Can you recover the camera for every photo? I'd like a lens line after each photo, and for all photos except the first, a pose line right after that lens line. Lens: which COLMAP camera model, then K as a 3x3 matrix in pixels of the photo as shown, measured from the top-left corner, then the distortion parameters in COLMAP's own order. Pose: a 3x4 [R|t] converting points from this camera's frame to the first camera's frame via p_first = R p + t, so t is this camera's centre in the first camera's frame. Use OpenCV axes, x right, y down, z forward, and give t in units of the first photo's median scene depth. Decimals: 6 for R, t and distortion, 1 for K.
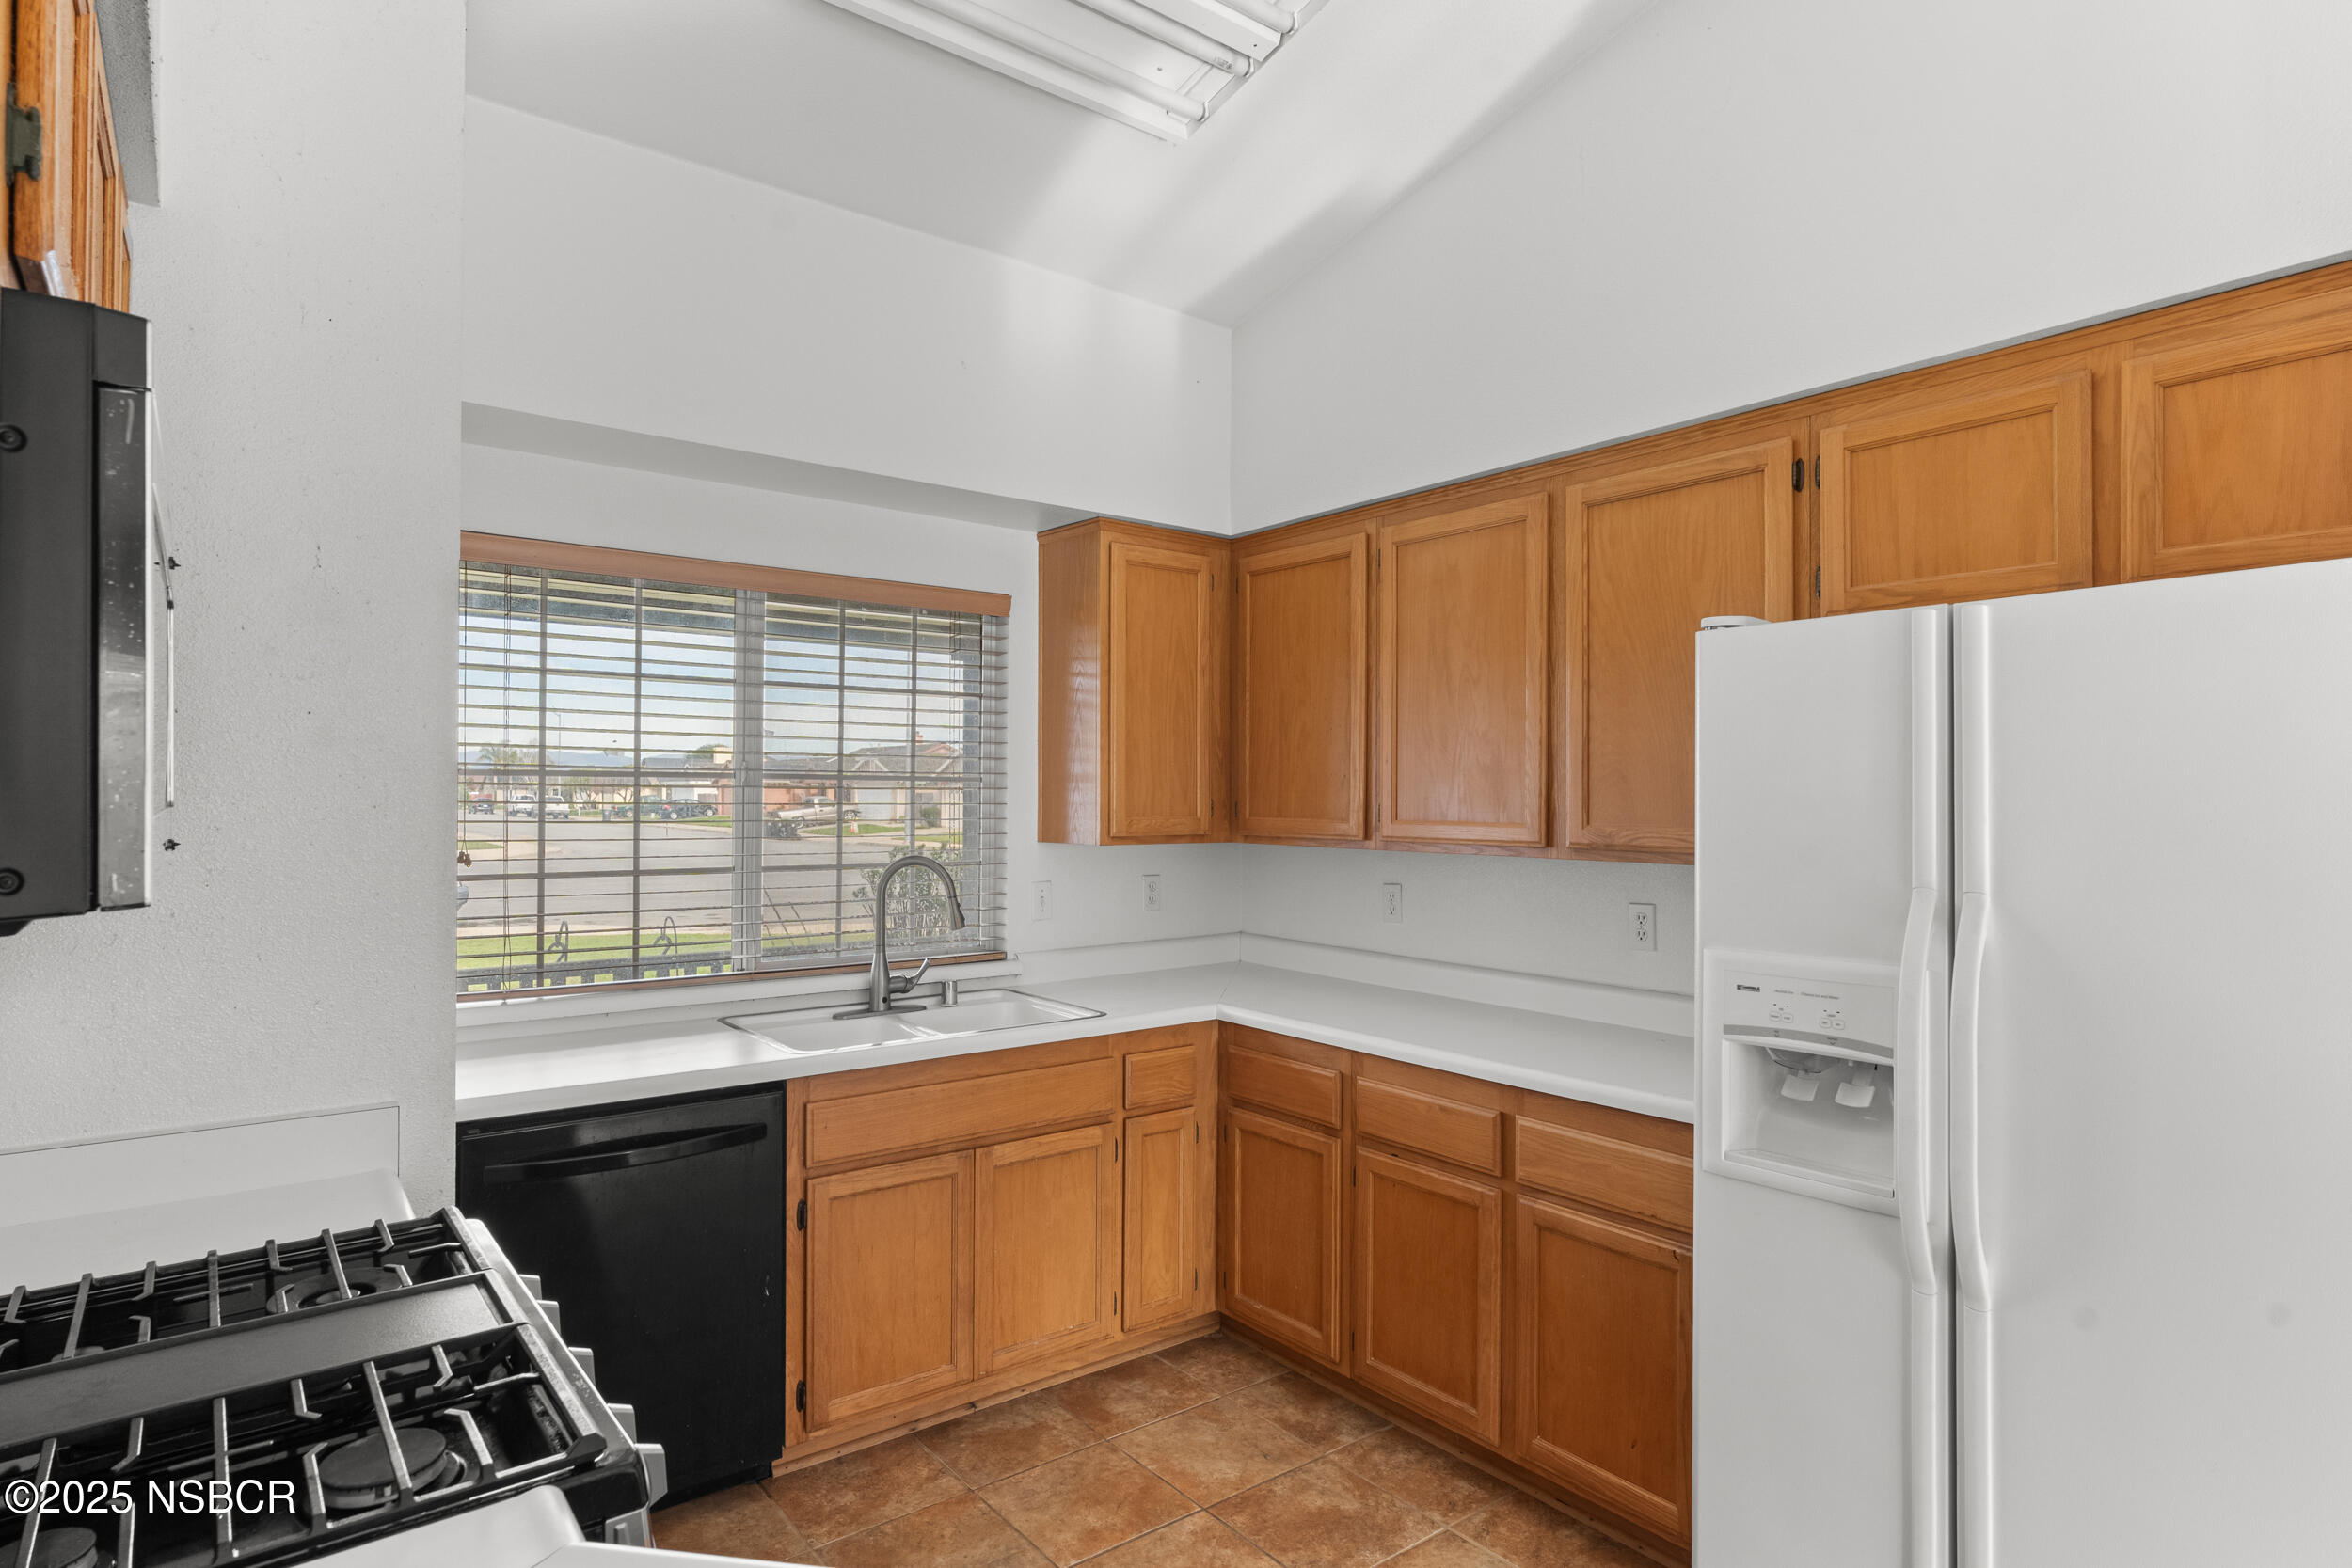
lens RADIAL K [[1245.2, 0, 1220.8], [0, 1245.2, 766.6], [0, 0, 1]] dist [0.004478, 0.000668]
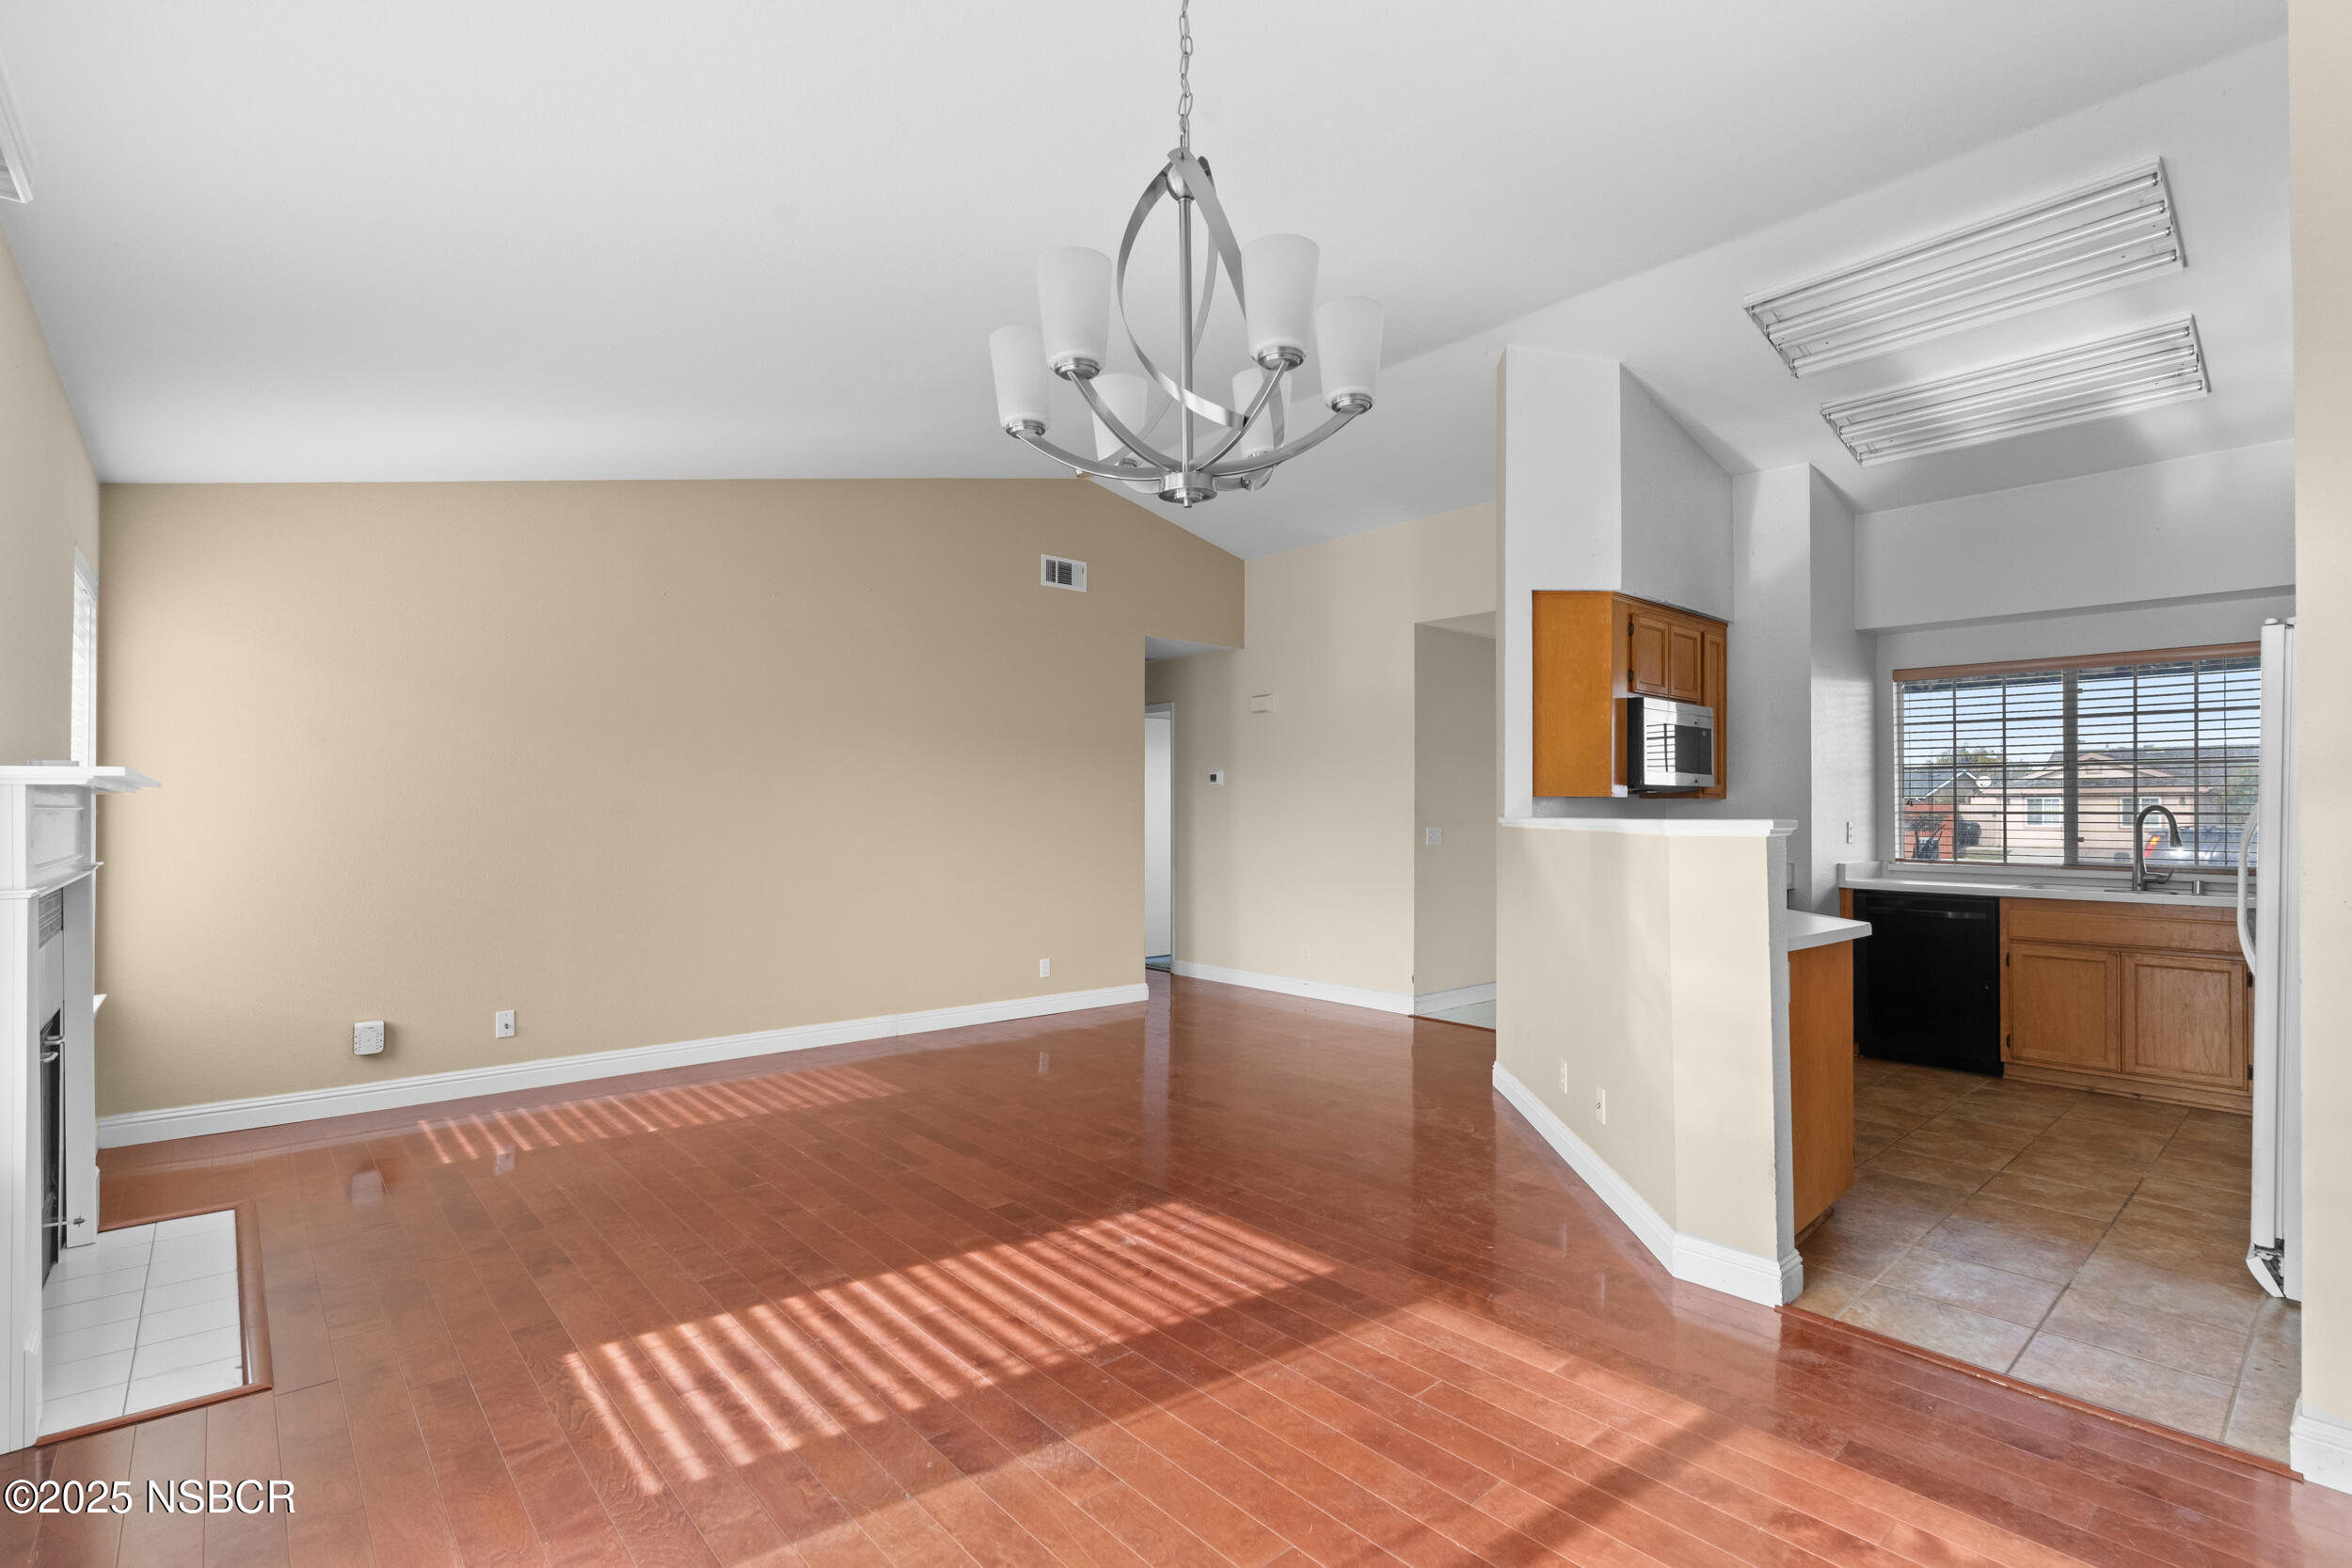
lens RADIAL K [[1077.0, 0, 1157.5], [0, 1077.0, 794.8], [0, 0, 1]] dist [-0.006074, 0.003129]
pose [[0.034426, -0.021885, -0.999168, 1.307573], [0.020179, 0.999572, -0.021198, 0.063947], [0.999204, -0.019432, 0.034853, -0.490102]]
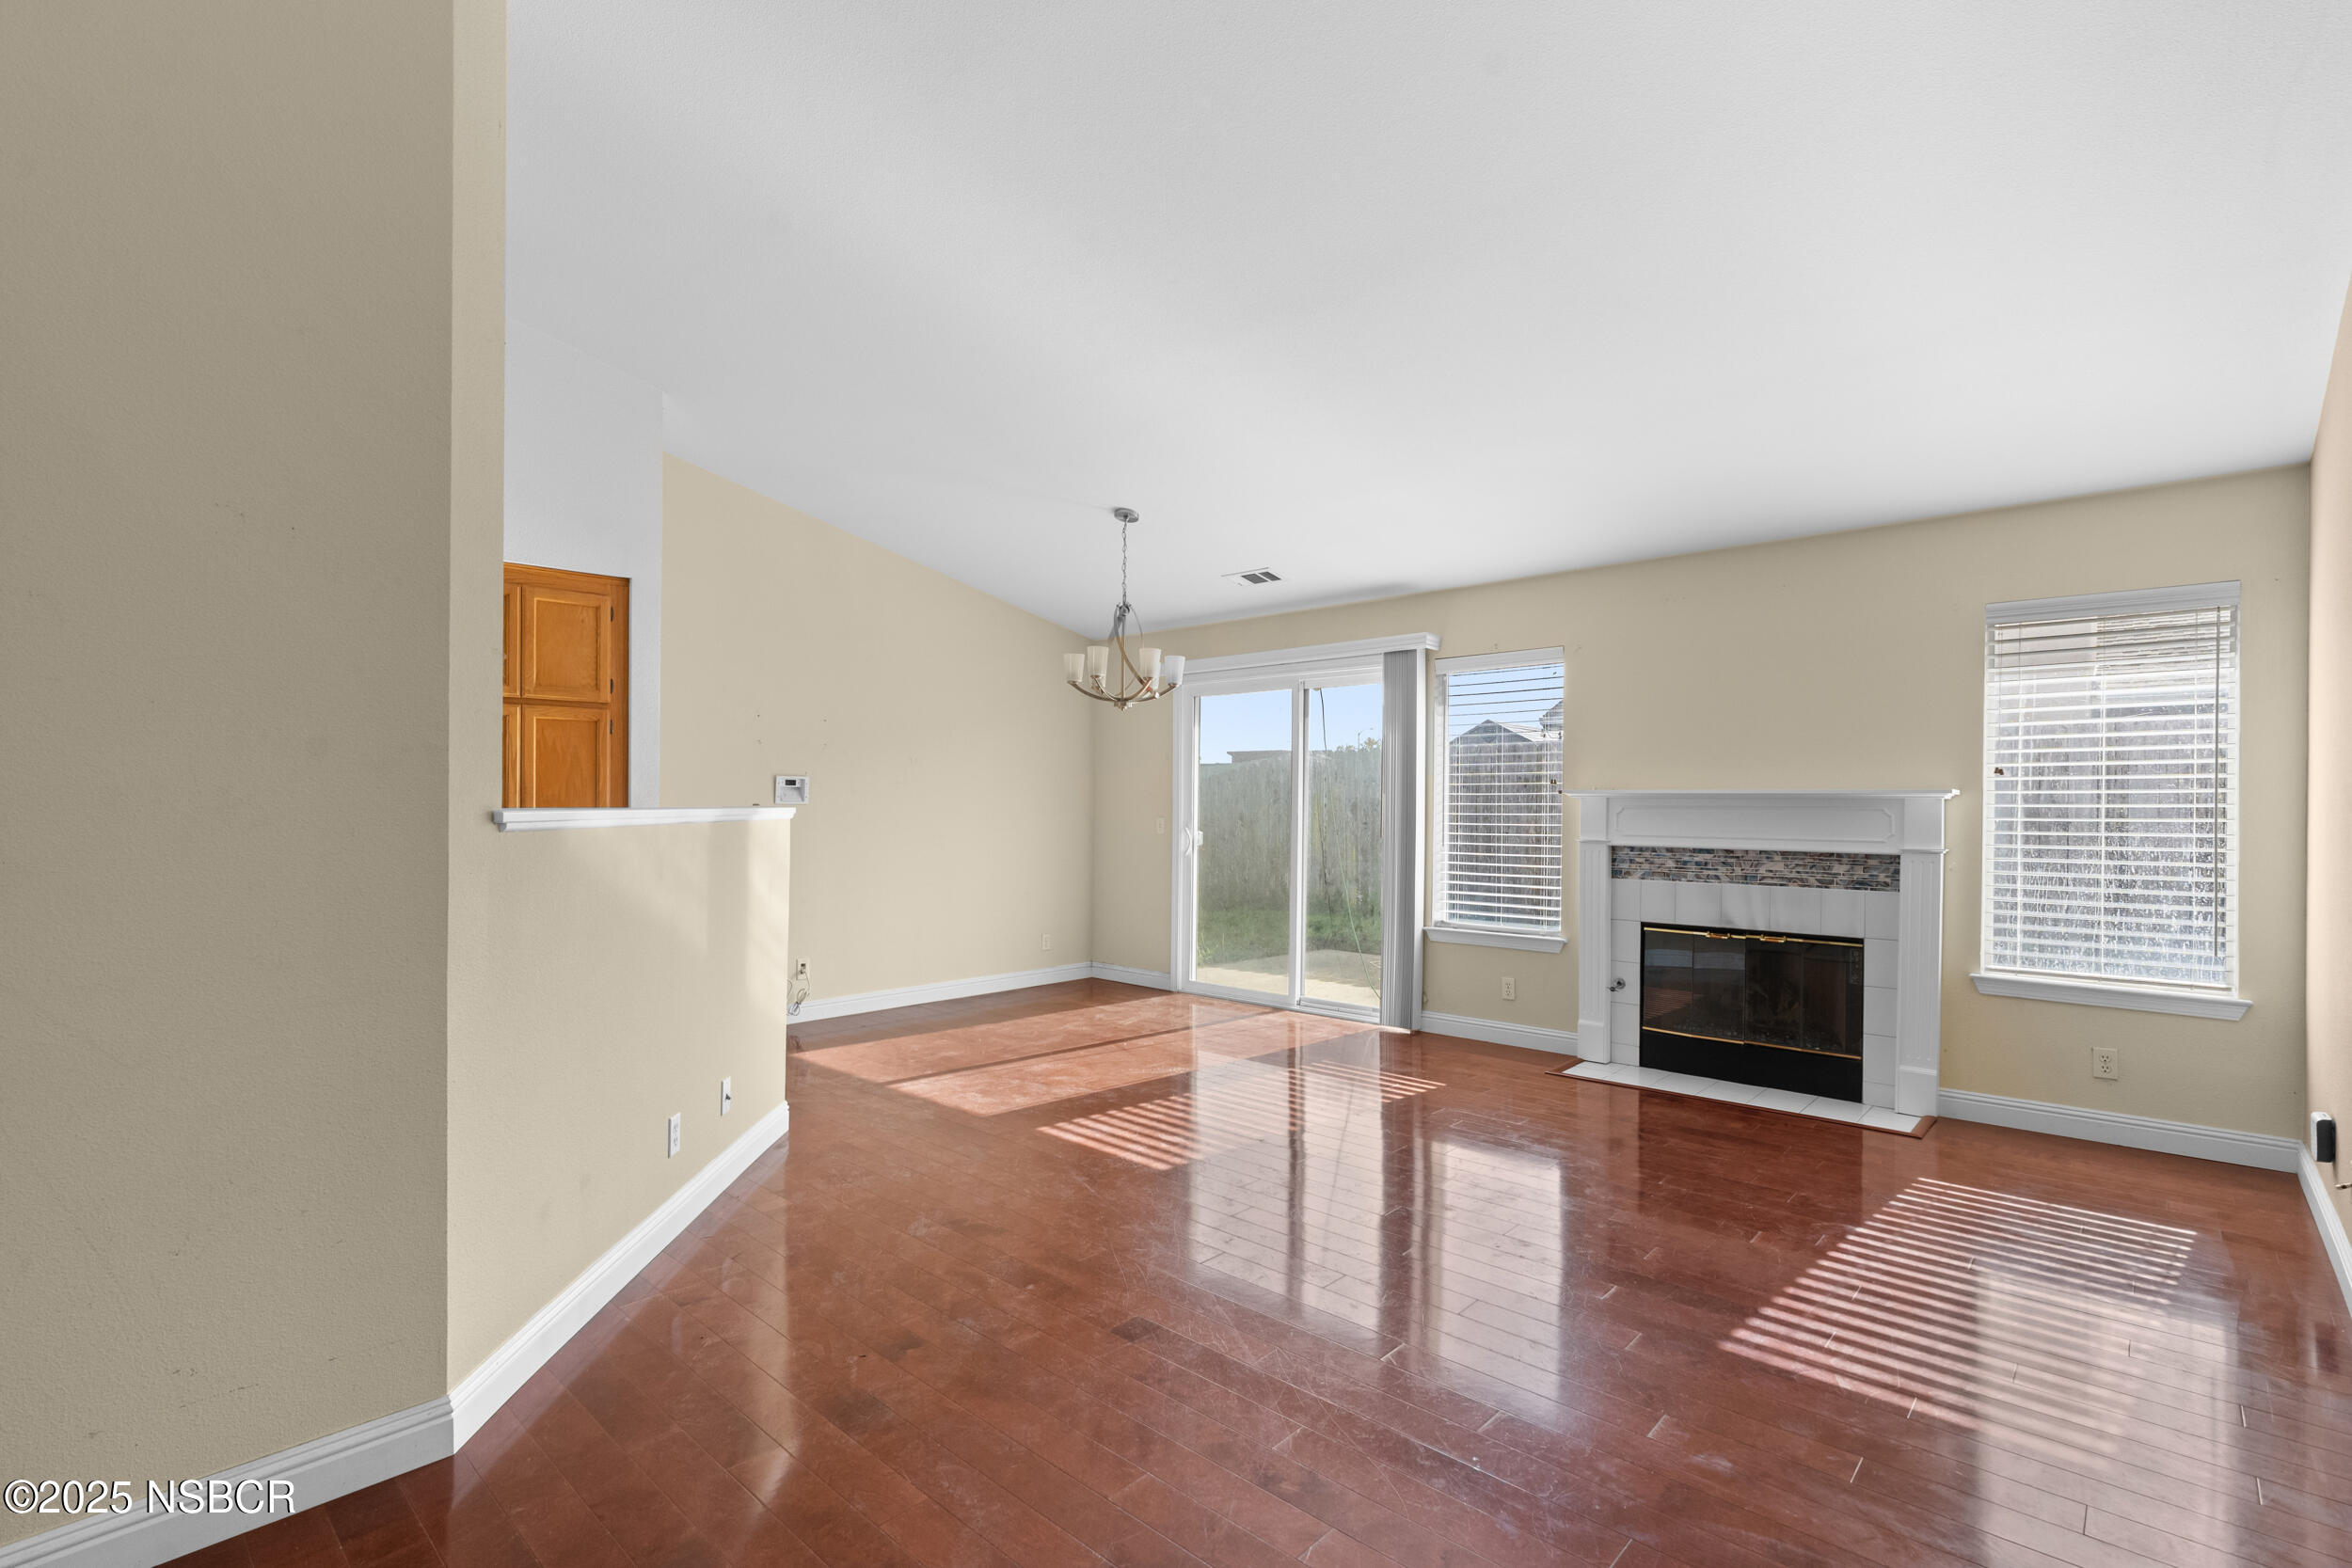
lens RADIAL K [[1077.0, 0, 1151.3], [0, 1077.0, 814.7], [0, 0, 1]] dist [-0.006074, 0.003129]
pose [[-0.127789, -0.015309, 0.991683, -0.958643], [-0.026919, 0.999566, 0.011962, 0.053334], [-0.991436, -0.025166, -0.128146, -0.276218]]
